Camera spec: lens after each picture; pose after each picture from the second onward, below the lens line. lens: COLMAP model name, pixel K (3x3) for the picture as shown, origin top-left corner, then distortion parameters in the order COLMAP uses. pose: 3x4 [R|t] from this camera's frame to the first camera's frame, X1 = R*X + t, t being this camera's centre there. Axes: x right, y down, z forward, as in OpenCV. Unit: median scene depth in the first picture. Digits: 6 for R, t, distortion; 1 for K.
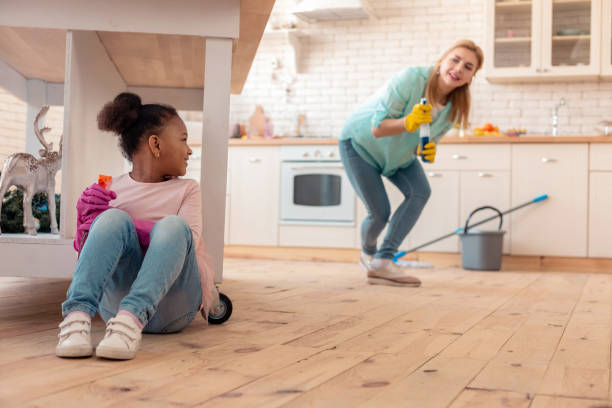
lens RADIAL K [[878.4, 0, 306.0], [0, 878.4, 204.0], [0, 0, 1]] dist [-0.005044, -0.032107]
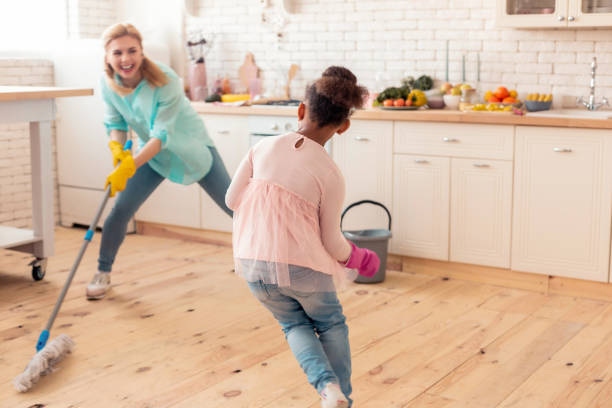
lens RADIAL K [[878.4, 0, 306.0], [0, 878.4, 204.0], [0, 0, 1]] dist [-0.005044, -0.032107]
pose [[0.971169, 0.015140, -0.237911, 0.221325], [0.026426, 0.984994, 0.170552, -0.124370], [0.236923, -0.171922, 0.956196, 0.213258]]
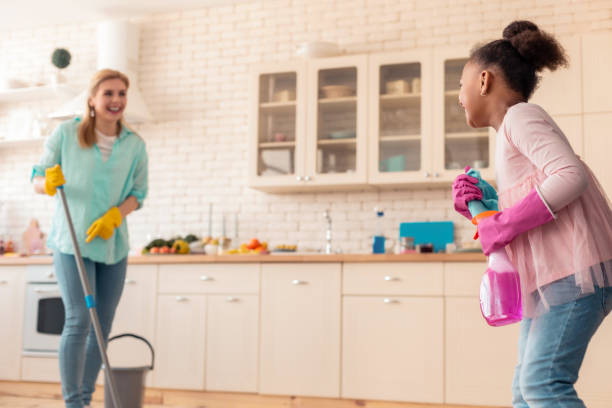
lens RADIAL K [[878.4, 0, 306.0], [0, 878.4, 204.0], [0, 0, 1]] dist [-0.005044, -0.032107]
pose [[0.999496, -0.007312, -0.030880, 0.281414], [0.003607, 0.992964, -0.118358, -0.022193], [0.031528, 0.118187, 0.992491, 0.126068]]
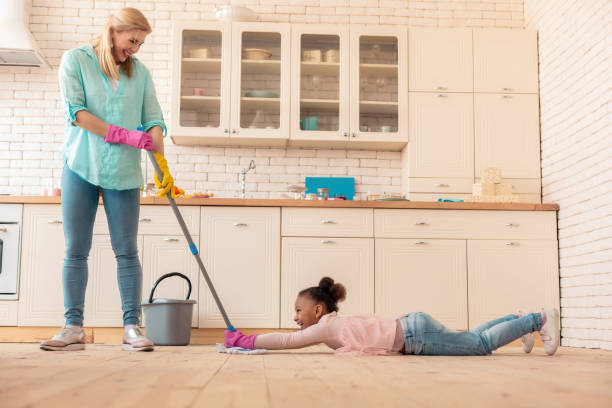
lens RADIAL K [[878.4, 0, 306.0], [0, 878.4, 204.0], [0, 0, 1]] dist [-0.005044, -0.032107]
pose [[0.925100, 0.034707, 0.378135, -0.010266], [0.008360, 0.993711, -0.111660, 0.030027], [-0.379632, 0.106457, 0.918992, 0.104268]]
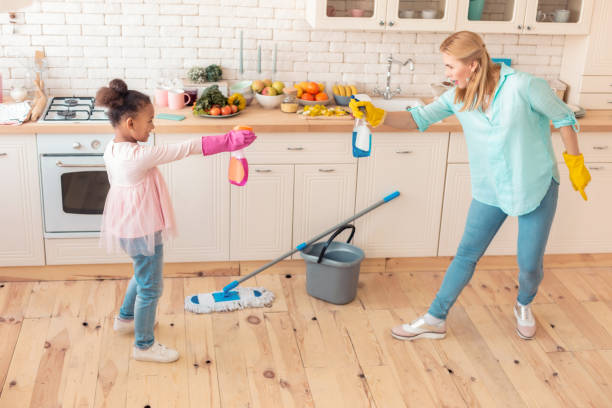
lens RADIAL K [[878.4, 0, 306.0], [0, 878.4, 204.0], [0, 0, 1]] dist [-0.005044, -0.032107]
pose [[0.885877, -0.155717, 0.437005, -0.152020], [-0.027364, 0.922806, 0.384292, -0.287013], [-0.463112, -0.352394, 0.813232, 0.327467]]
